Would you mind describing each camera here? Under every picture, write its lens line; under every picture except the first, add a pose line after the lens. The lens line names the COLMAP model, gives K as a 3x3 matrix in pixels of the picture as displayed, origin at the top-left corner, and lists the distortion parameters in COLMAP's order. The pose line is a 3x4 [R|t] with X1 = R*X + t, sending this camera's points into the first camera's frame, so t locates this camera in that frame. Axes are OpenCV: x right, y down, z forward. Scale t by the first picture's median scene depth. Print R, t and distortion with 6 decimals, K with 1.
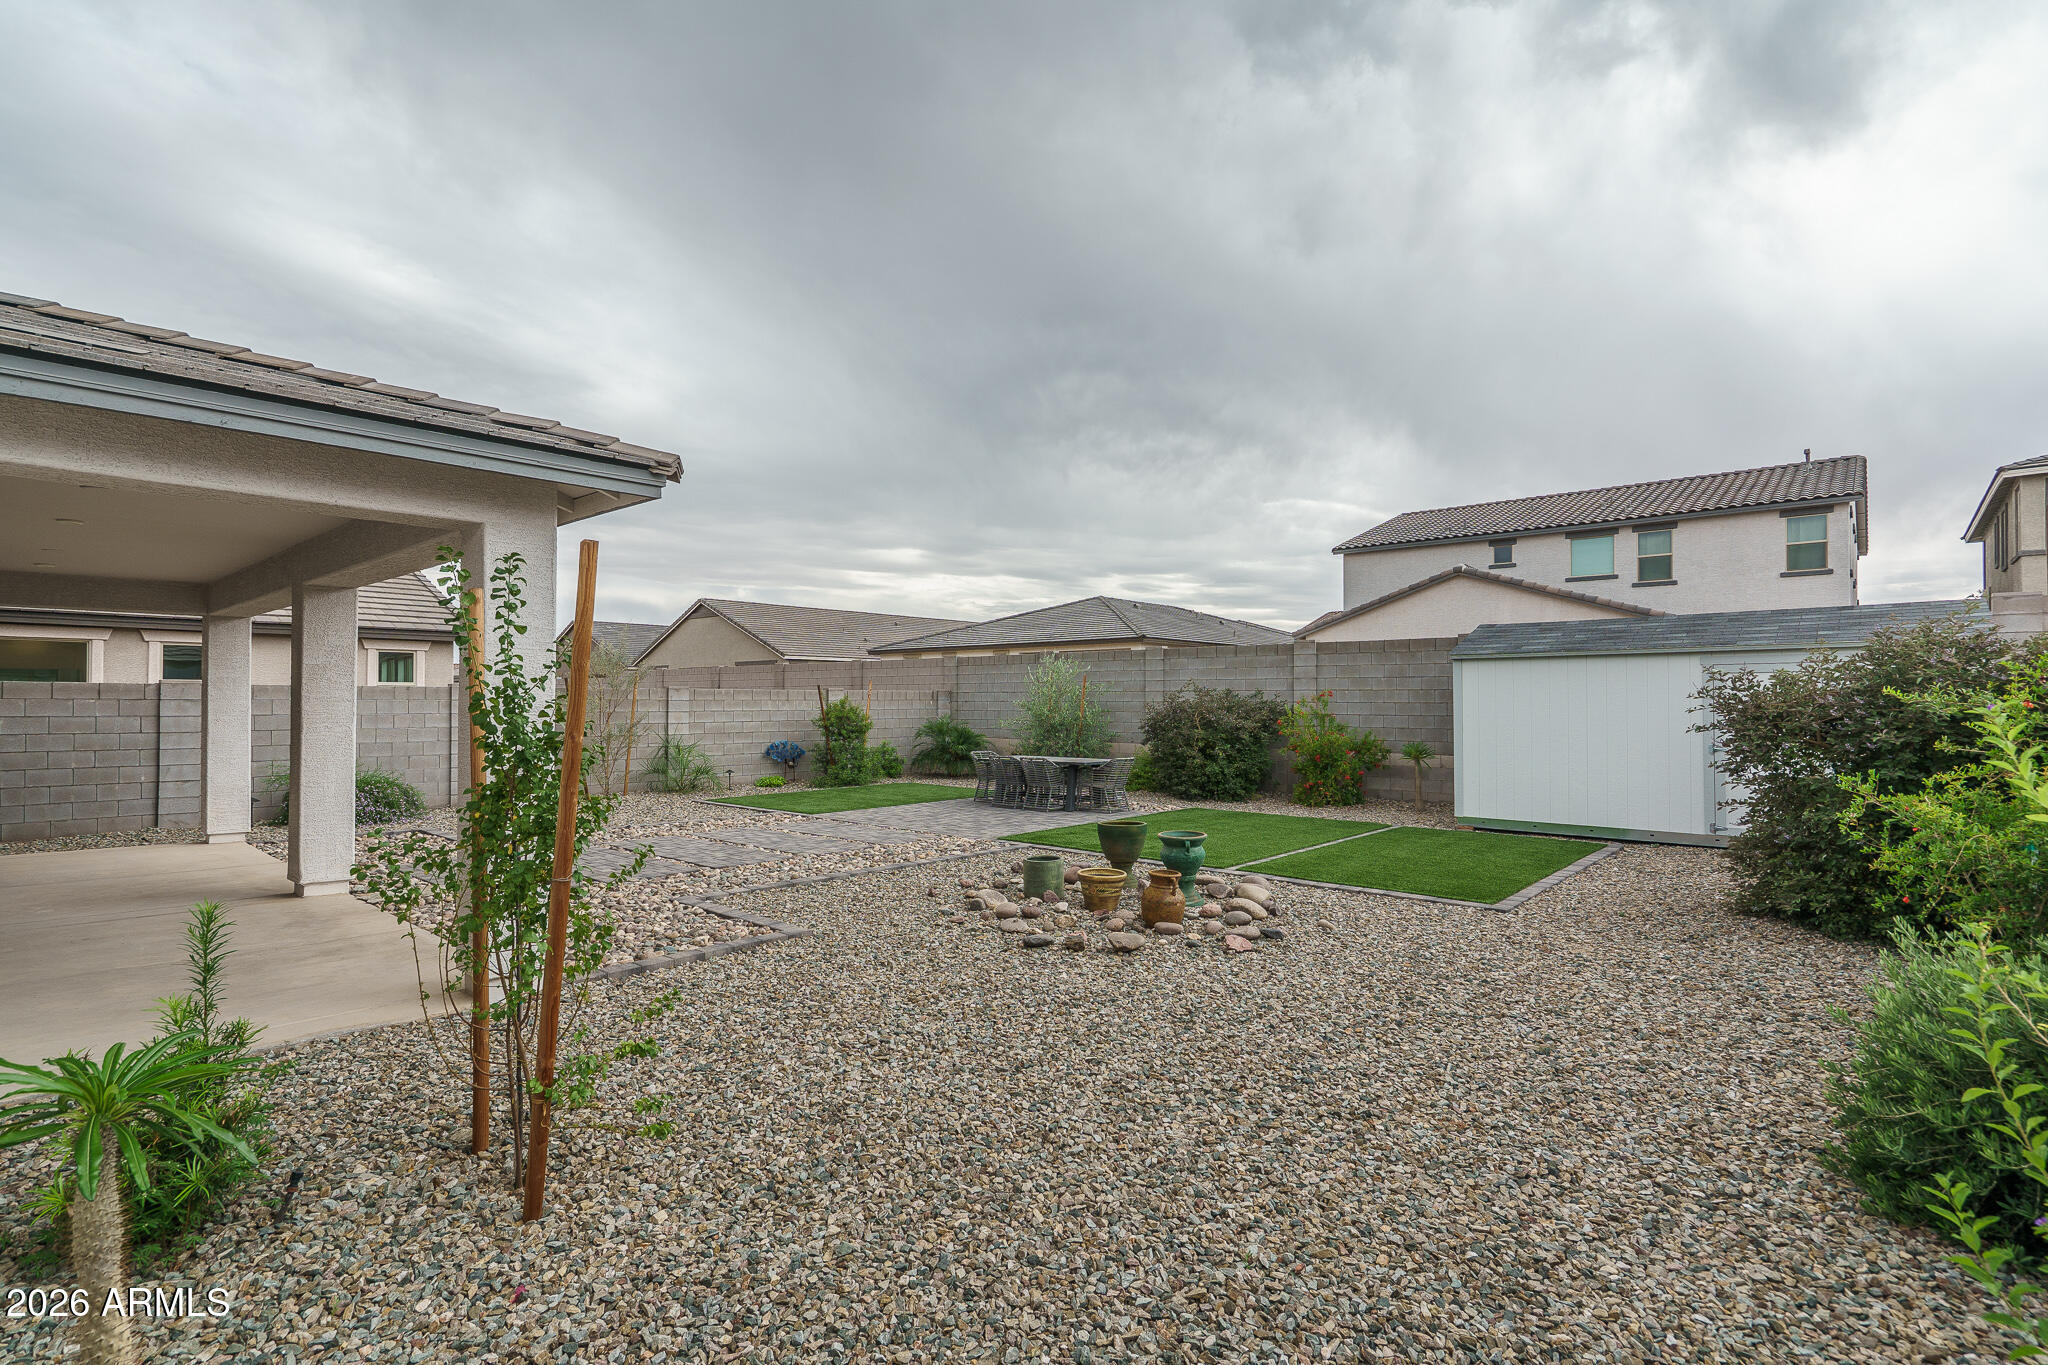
lens RADIAL K [[980.0, 0, 1024.0], [0, 980.0, 682.5], [0, 0, 1]] dist [0.005970, 0.000927]
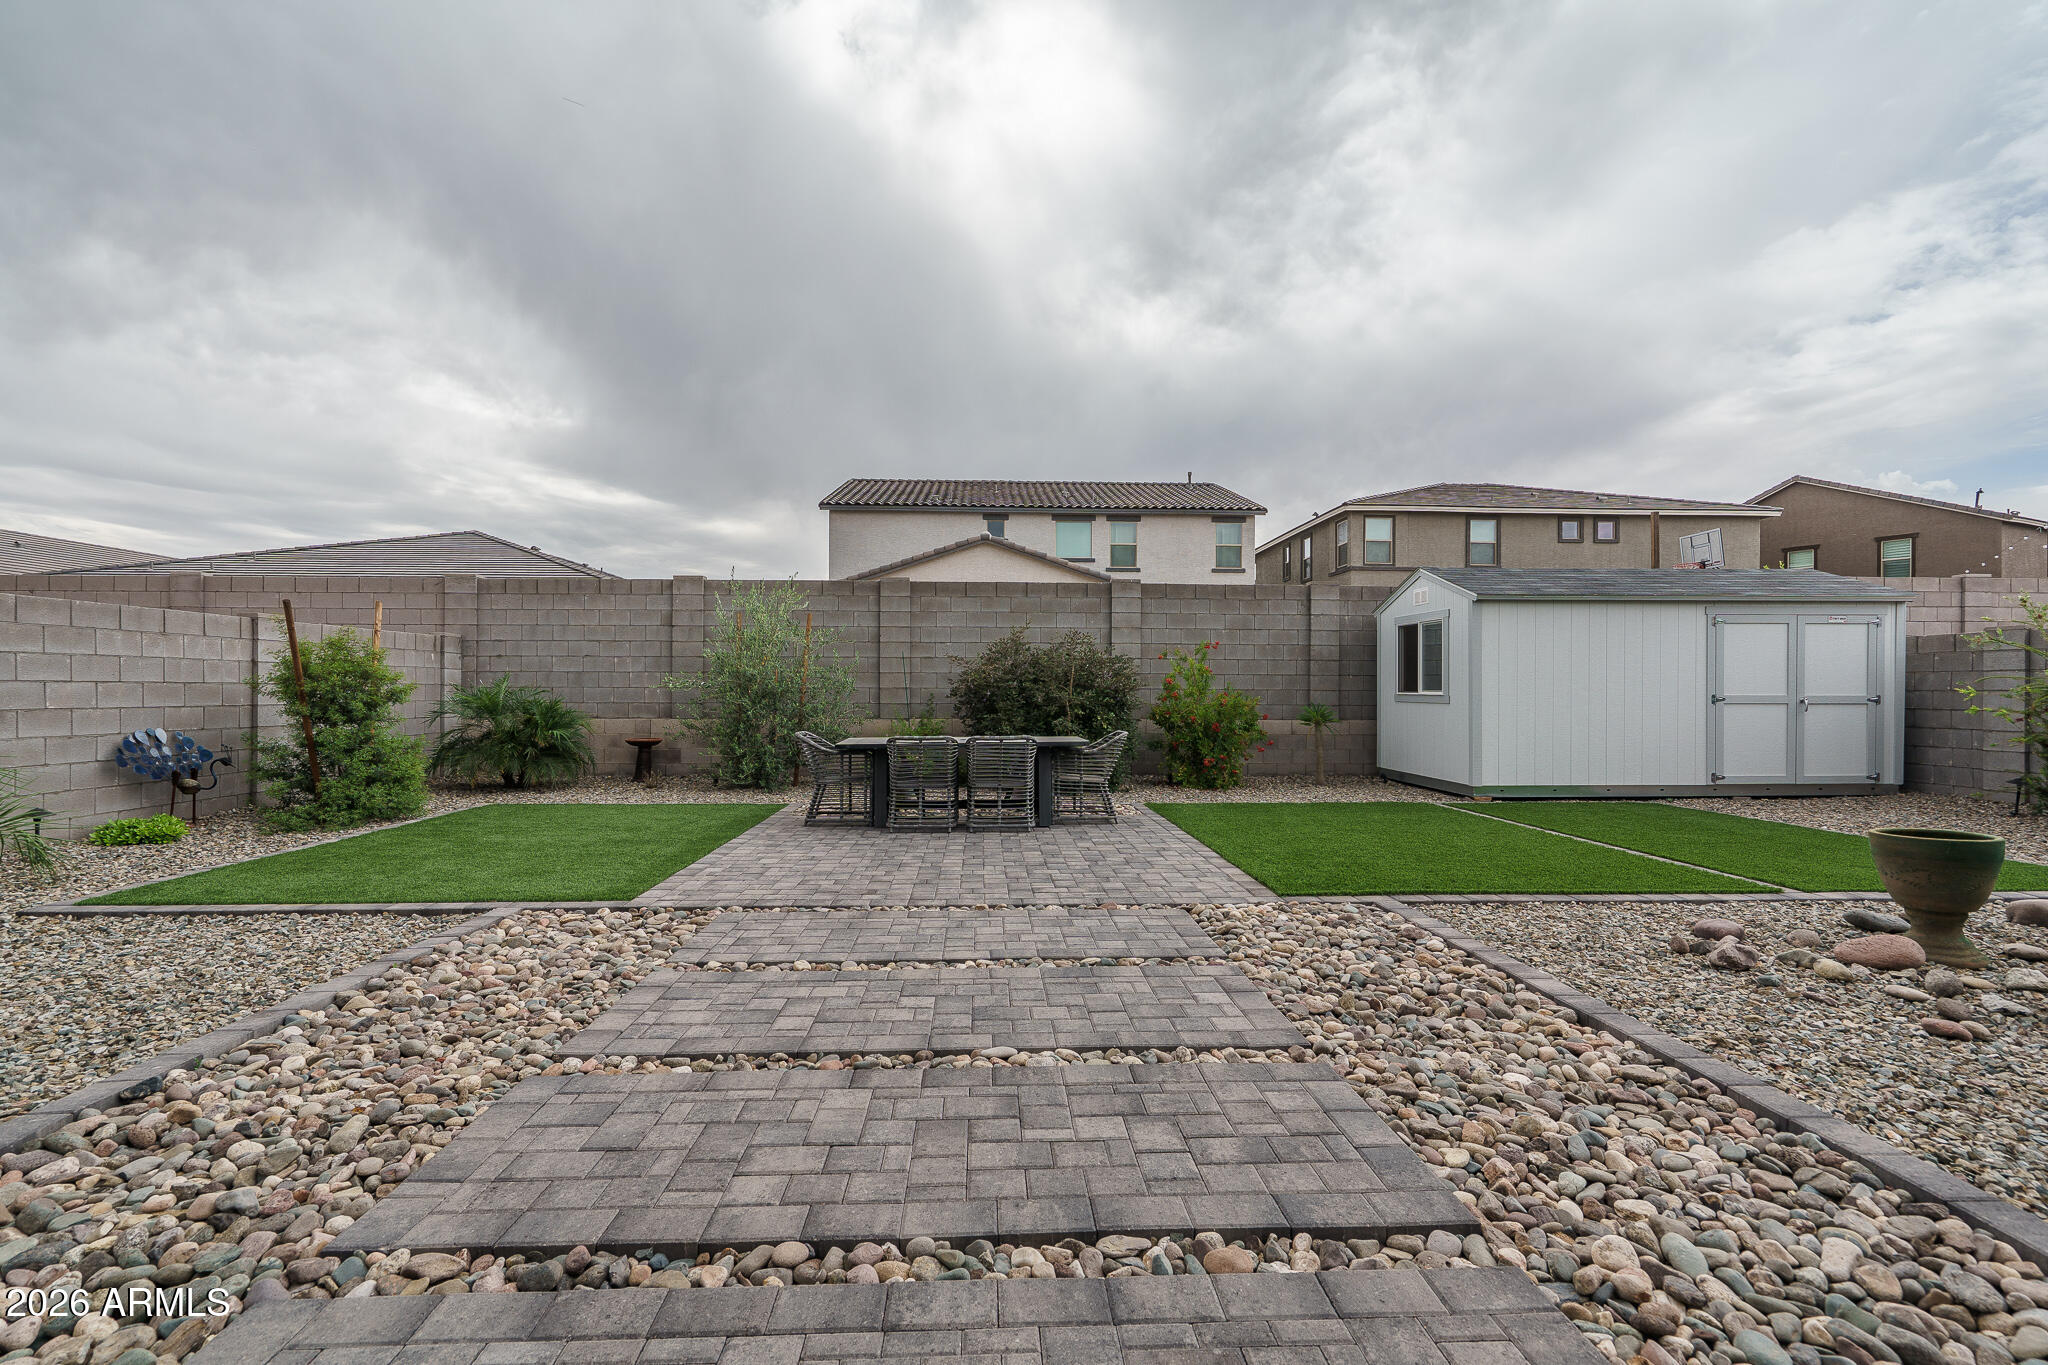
lens RADIAL K [[946.8, 0, 1024.0], [0, 946.8, 682.5], [0, 0, 1]] dist [-0.004818, 0.003993]
pose [[0.713456, 0.006441, 0.700670, -0.310727], [-0.014487, 0.999880, 0.005561, 0.037345], [-0.700550, -0.014118, 0.713464, 0.532638]]
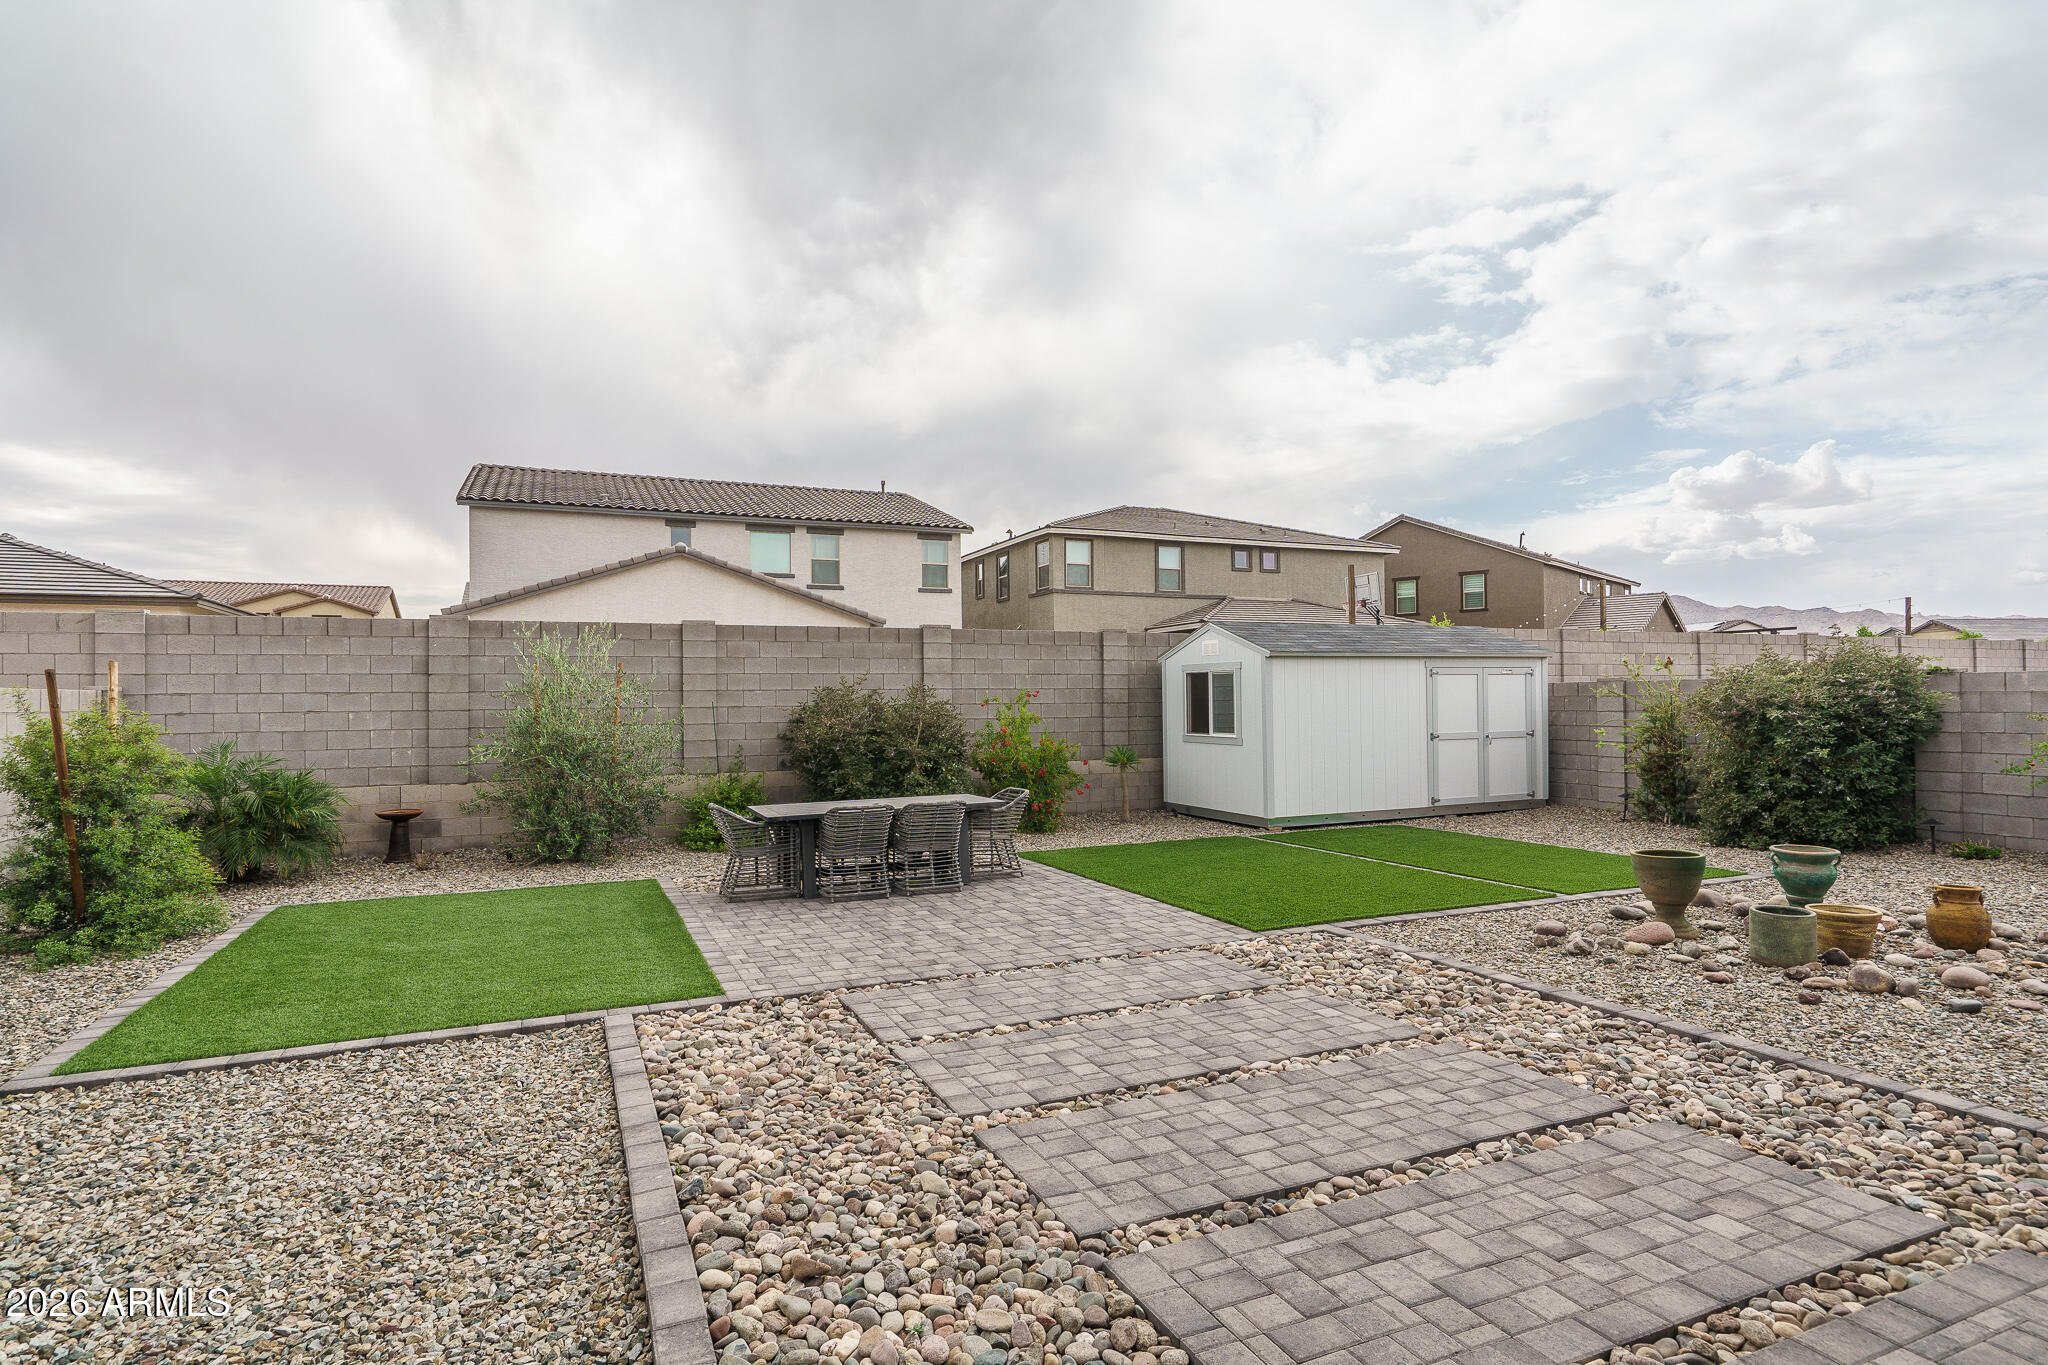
lens RADIAL K [[1072.1, 0, 1024.0], [0, 1072.1, 682.5], [0, 0, 1]] dist [-0.003120, 0.009237]
pose [[0.410048, 0.009038, 0.912019, -0.476906], [-0.005115, 0.999958, -0.007609, 0.009203], [-0.912050, -0.001545, 0.410077, 0.606013]]
